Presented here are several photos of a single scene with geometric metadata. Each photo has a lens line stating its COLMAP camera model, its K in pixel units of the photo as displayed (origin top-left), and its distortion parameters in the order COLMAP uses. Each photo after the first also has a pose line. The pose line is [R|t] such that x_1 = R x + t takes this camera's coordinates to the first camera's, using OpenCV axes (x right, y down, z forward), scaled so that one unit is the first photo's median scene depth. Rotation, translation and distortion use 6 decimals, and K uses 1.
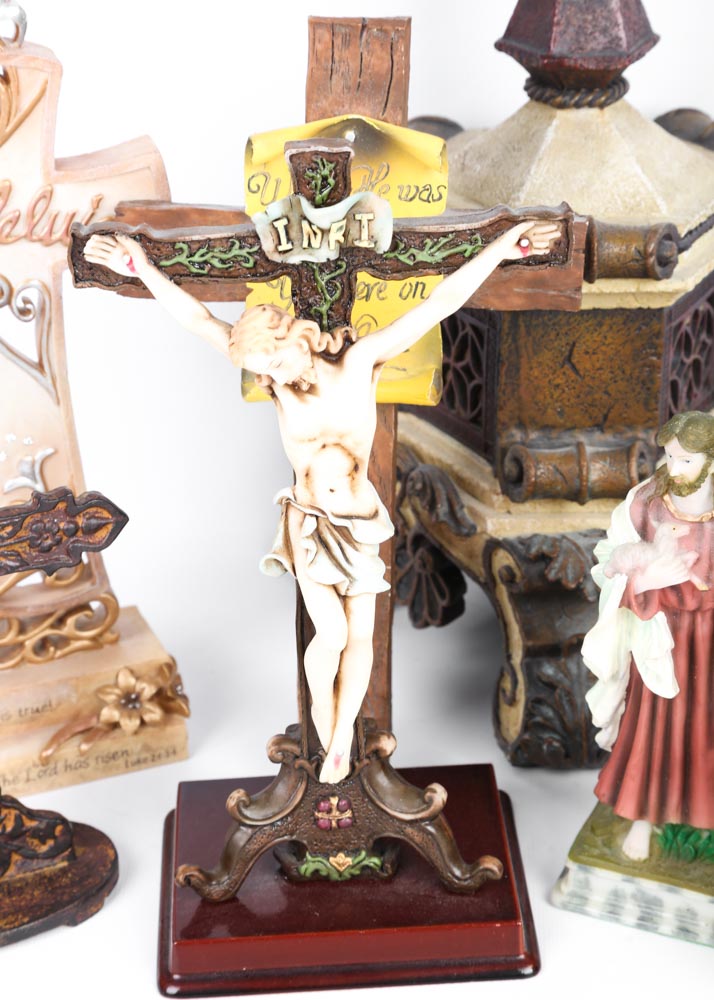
lens RADIAL K [[2476.5, 0, 340.3], [0, 2476.5, 519.0], [0, 0, 1]] dist [0.248925, 0.000000]
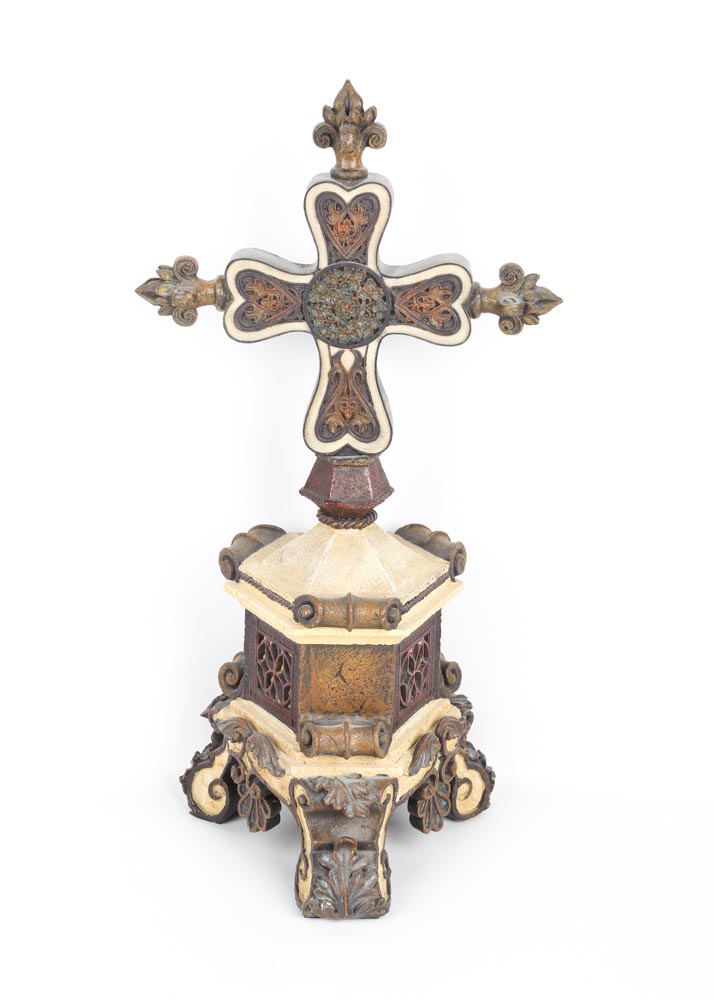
lens RADIAL K [[1945.9, 0, 351.2], [0, 1945.9, 501.7], [0, 0, 1]] dist [0.178362, 0.000000]
pose [[0.998993, 0.020013, 0.040161, 0.044595], [-0.015138, 0.992873, -0.118212, -0.023449], [-0.042241, 0.117485, 0.992176, -0.355020]]
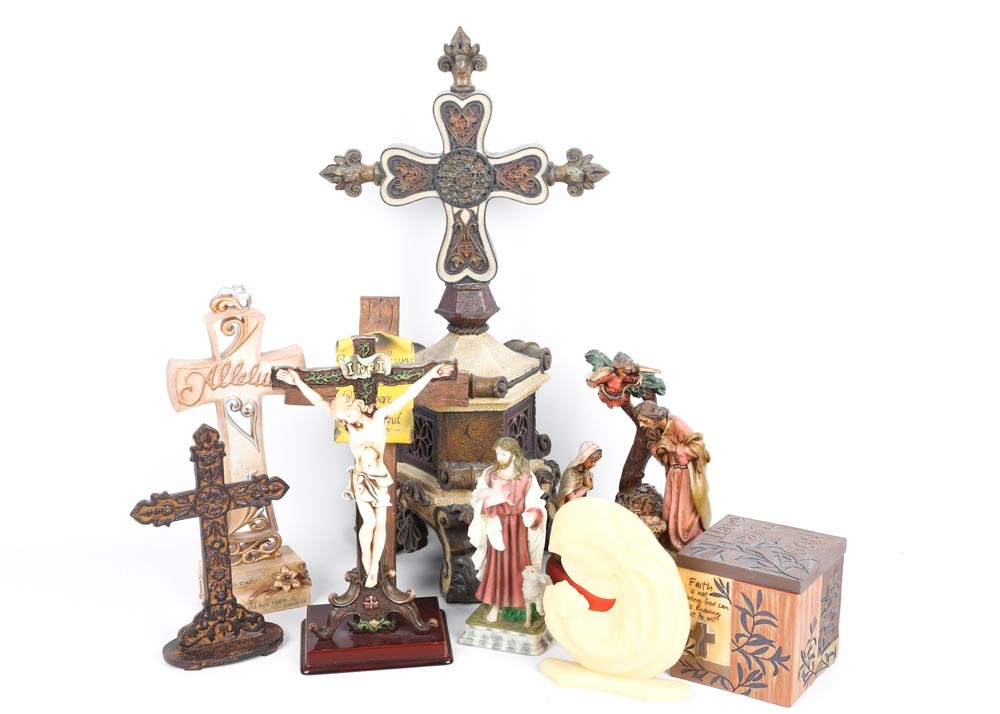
lens RADIAL K [[1738.4, 0, 501.3], [0, 1738.4, 385.4], [0, 0, 1]] dist [0.135203, 0.000000]
pose [[0.997987, -0.007060, 0.063028, 0.018070], [0.018967, 0.981529, -0.190370, 0.226326], [-0.060520, 0.191182, 0.979687, -0.730811]]
